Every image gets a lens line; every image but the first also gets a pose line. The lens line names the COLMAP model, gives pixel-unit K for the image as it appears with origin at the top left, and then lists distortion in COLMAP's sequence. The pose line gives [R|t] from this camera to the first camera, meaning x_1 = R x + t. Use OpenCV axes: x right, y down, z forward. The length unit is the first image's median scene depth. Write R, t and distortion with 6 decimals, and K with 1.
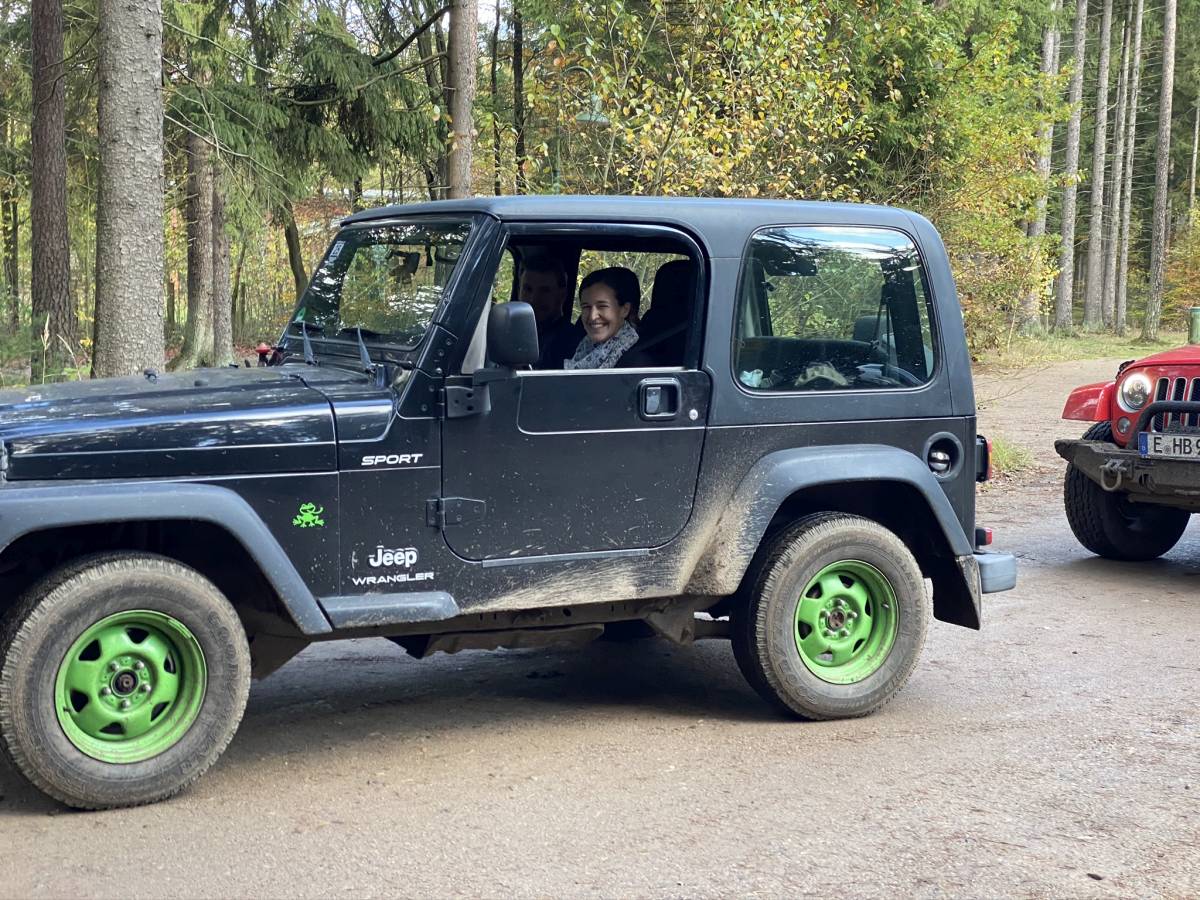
lens RADIAL K [[1807.6, 0, 604.9], [0, 1807.6, 450.4], [0, 0, 1]] dist [0.148476, 0.000000]
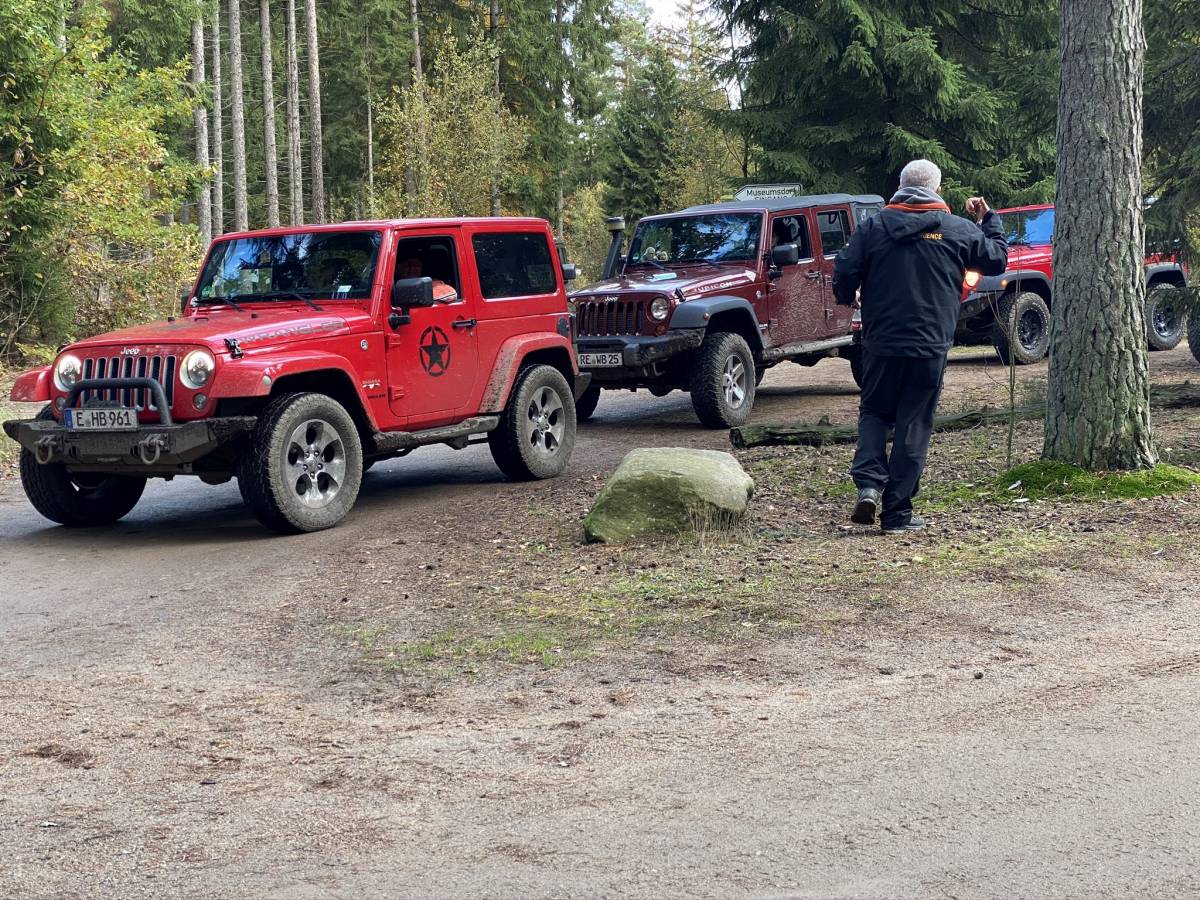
lens RADIAL K [[1807.6, 0, 600.8], [0, 1807.6, 452.6], [0, 0, 1]] dist [0.148476, 0.000000]
pose [[0.918071, -0.078293, 0.388607, 0.218123], [0.075350, 0.996896, 0.022832, 0.021142], [-0.389188, 0.008320, 0.921121, -0.187421]]
